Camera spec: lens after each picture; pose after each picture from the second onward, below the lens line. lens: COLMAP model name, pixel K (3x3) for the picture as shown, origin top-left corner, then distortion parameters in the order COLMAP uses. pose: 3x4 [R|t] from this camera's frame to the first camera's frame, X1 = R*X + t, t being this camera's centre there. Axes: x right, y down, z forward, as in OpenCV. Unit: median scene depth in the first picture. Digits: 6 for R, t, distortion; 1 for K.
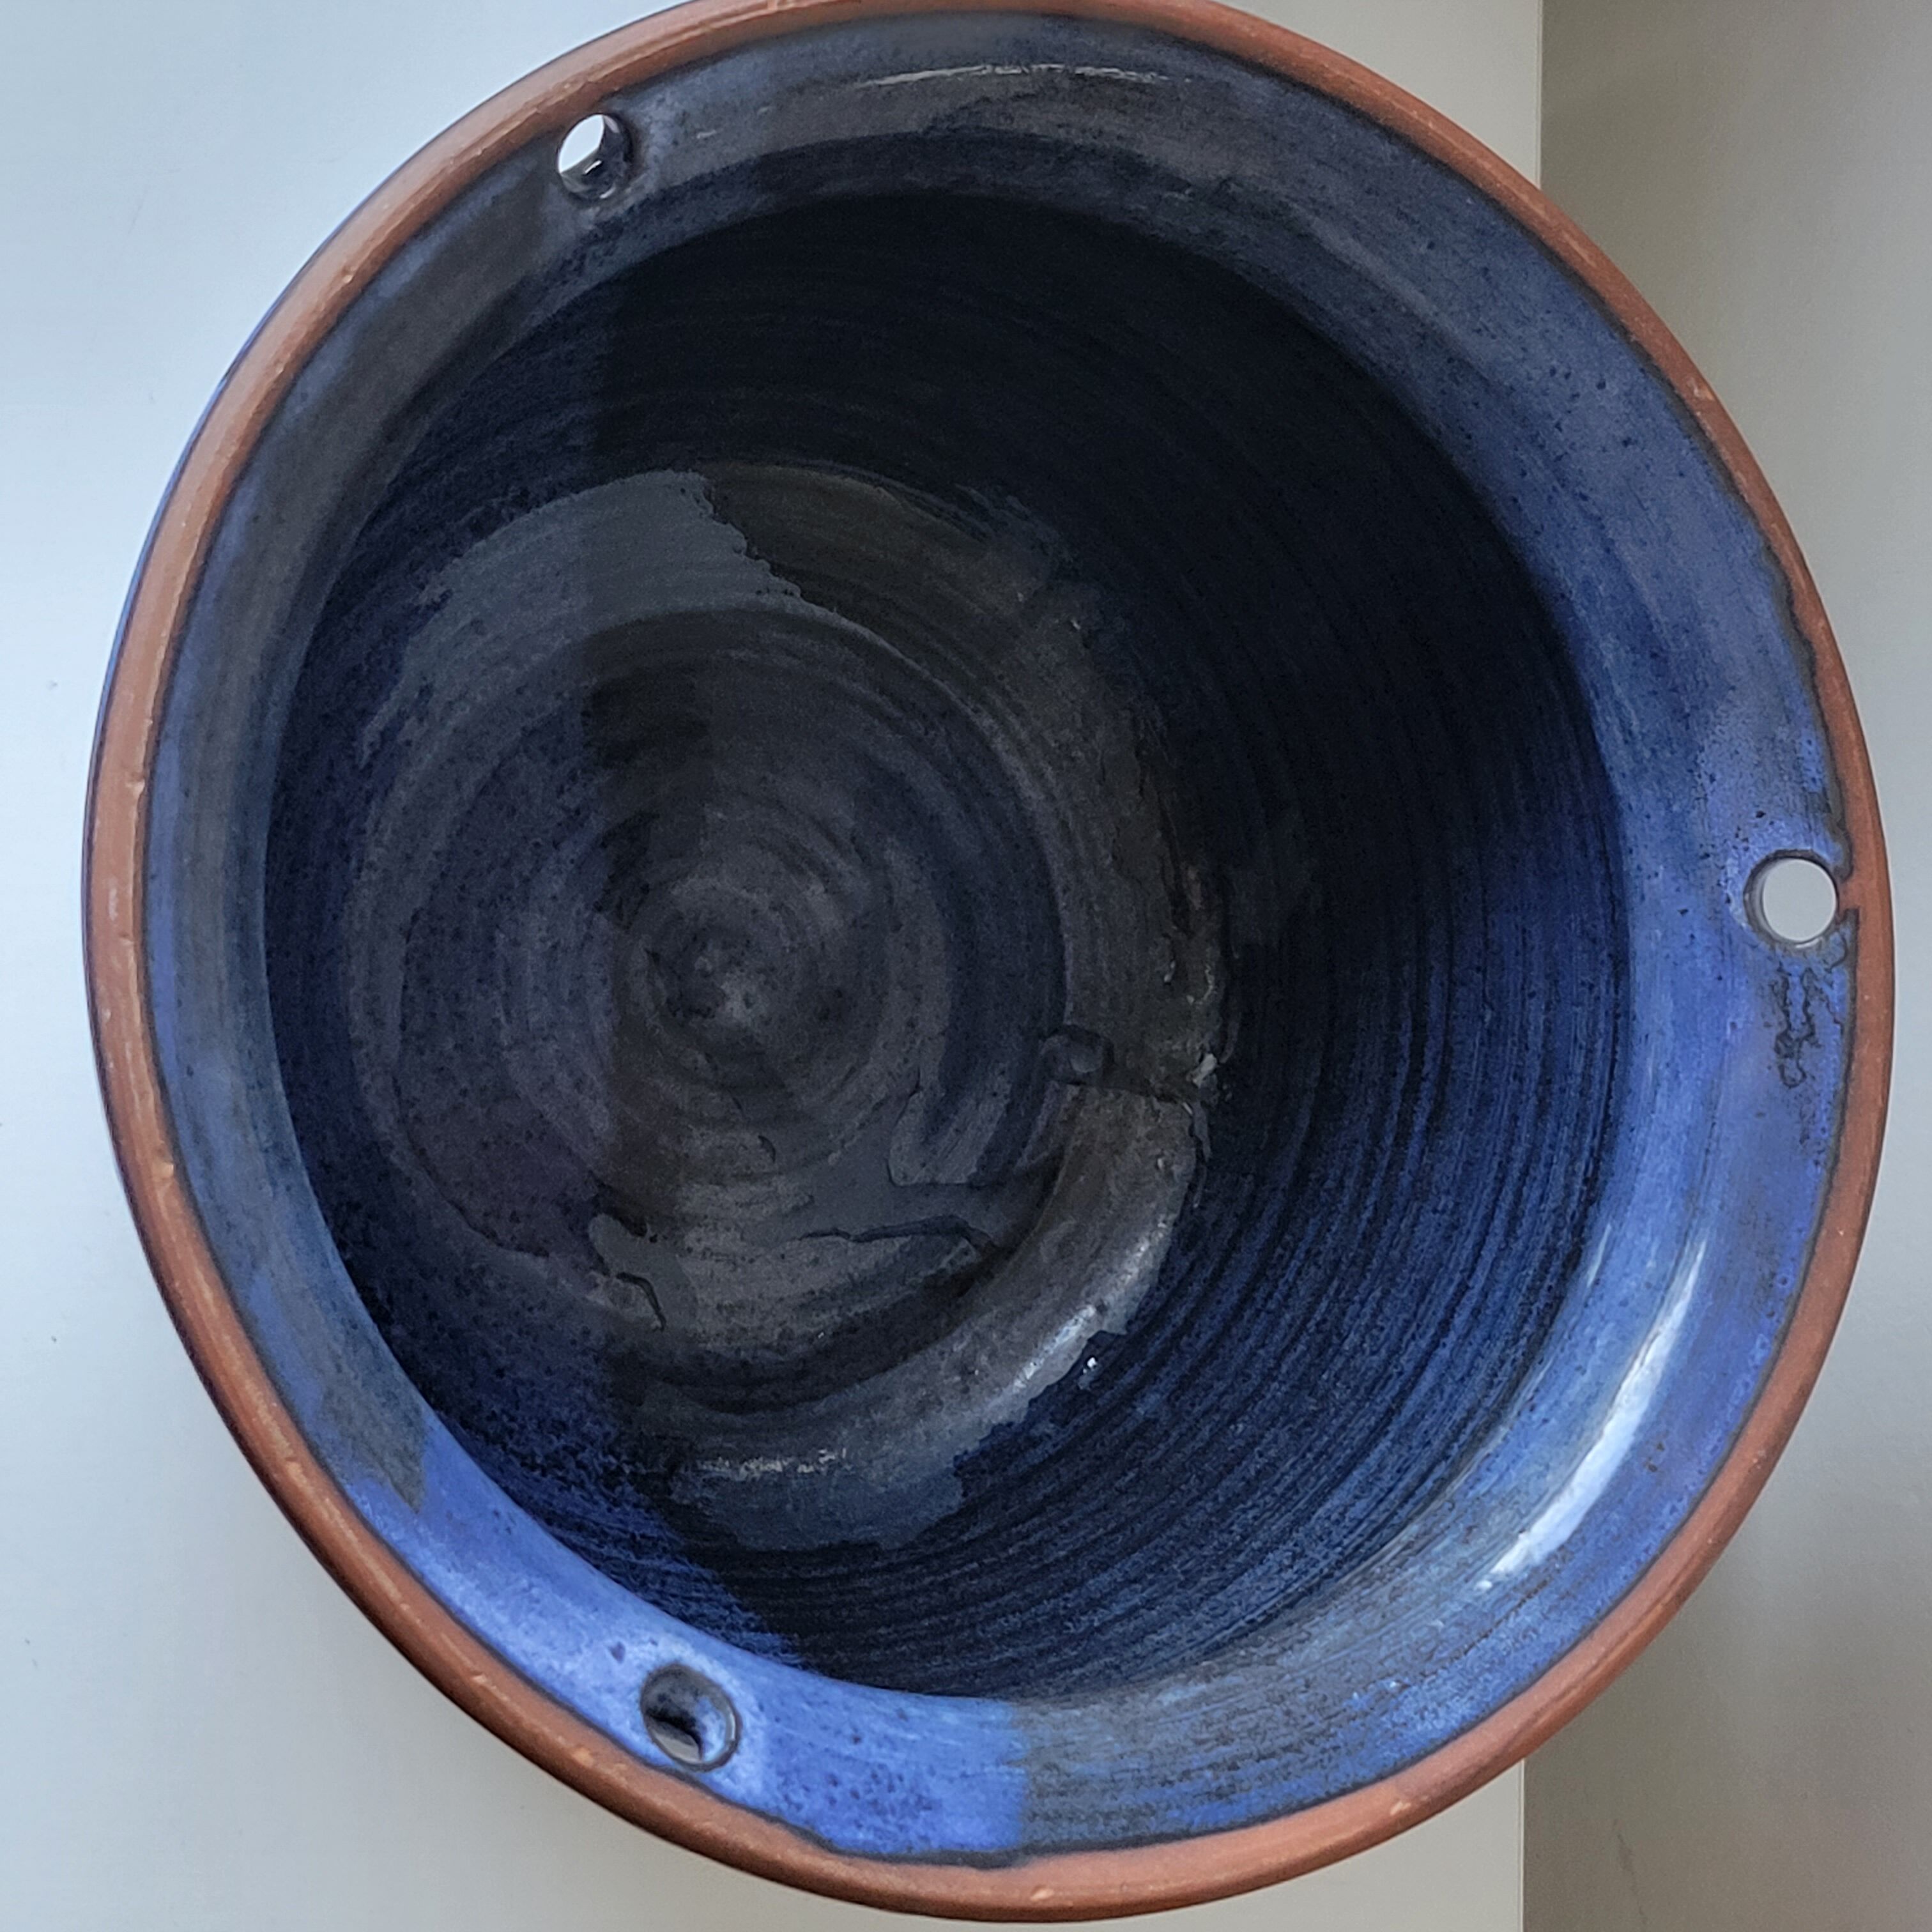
lens RADIAL K [[3989.6, 0, 966.0], [0, 3989.6, 966.0], [0, 0, 1]] dist [-0.024936, 0.149027]
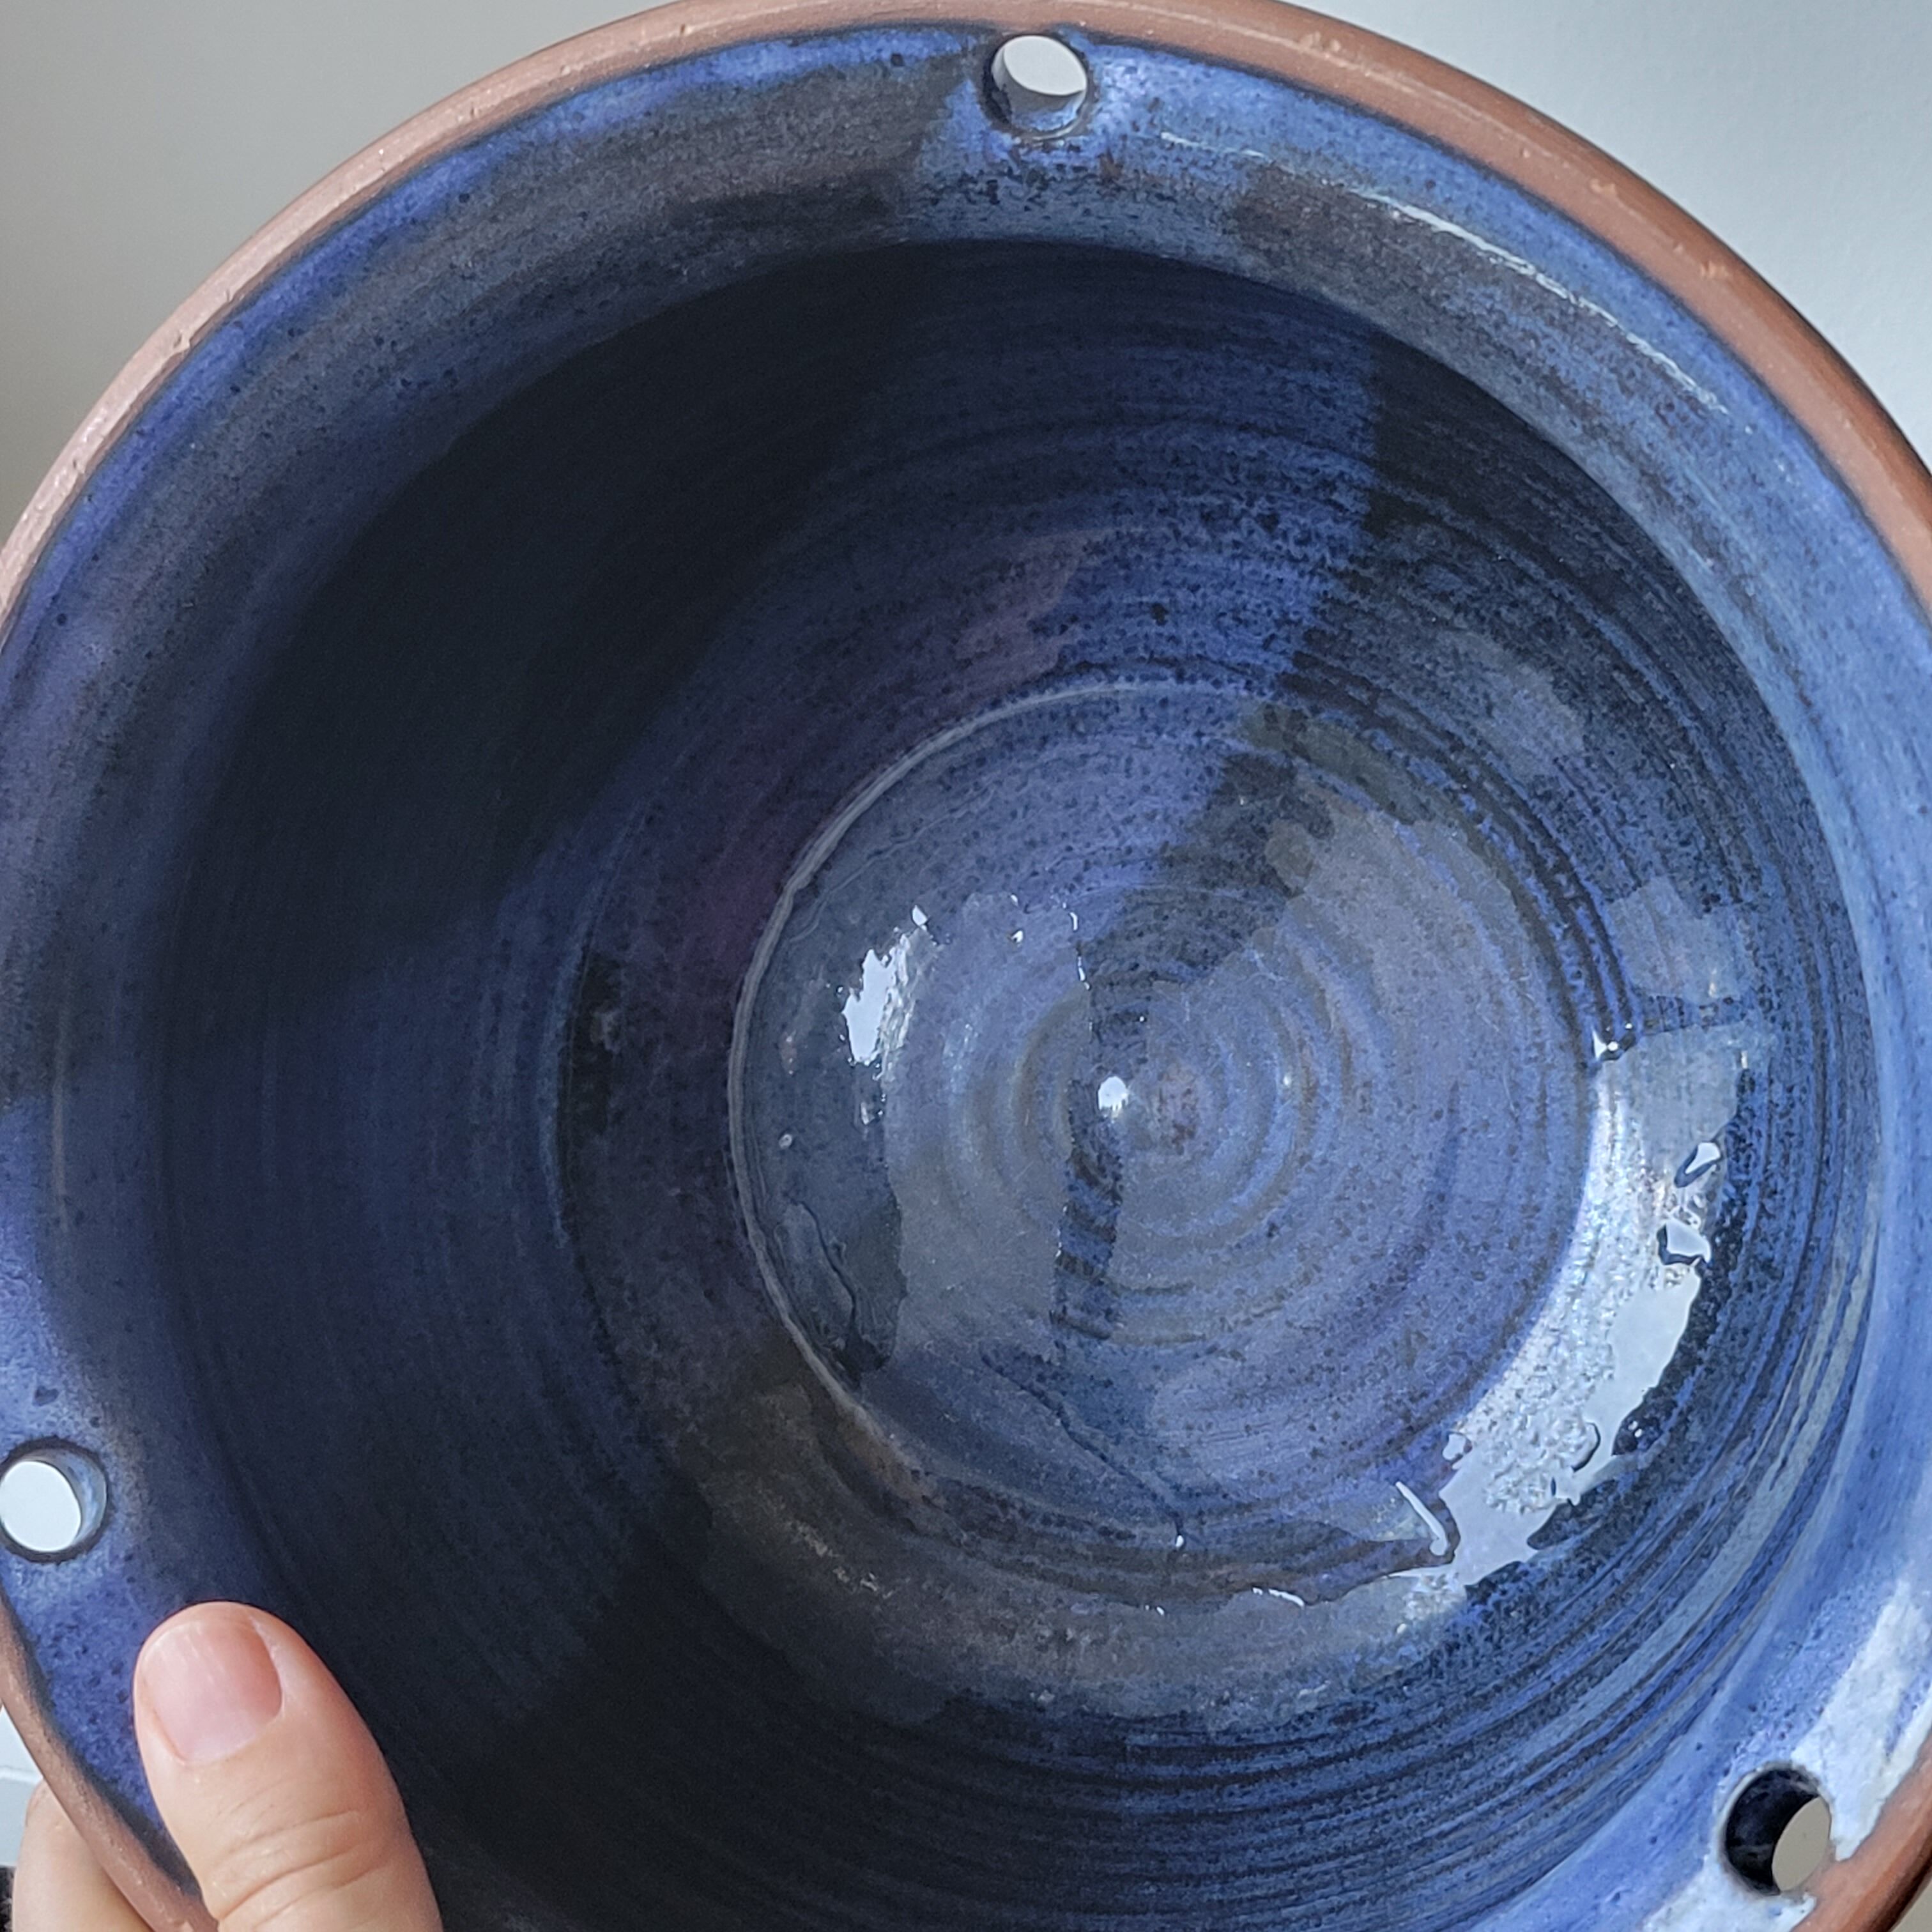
lens RADIAL K [[3978.9, 0, 966.1], [0, 3978.9, 1098.2], [0, 0, 1]] dist [-0.010800, 0.219648]
pose [[0.567757, 0.613788, -0.548559, 0.453345], [-0.597598, 0.765615, 0.238142, -0.209670], [0.566153, 0.192611, 0.801481, 0.318737]]
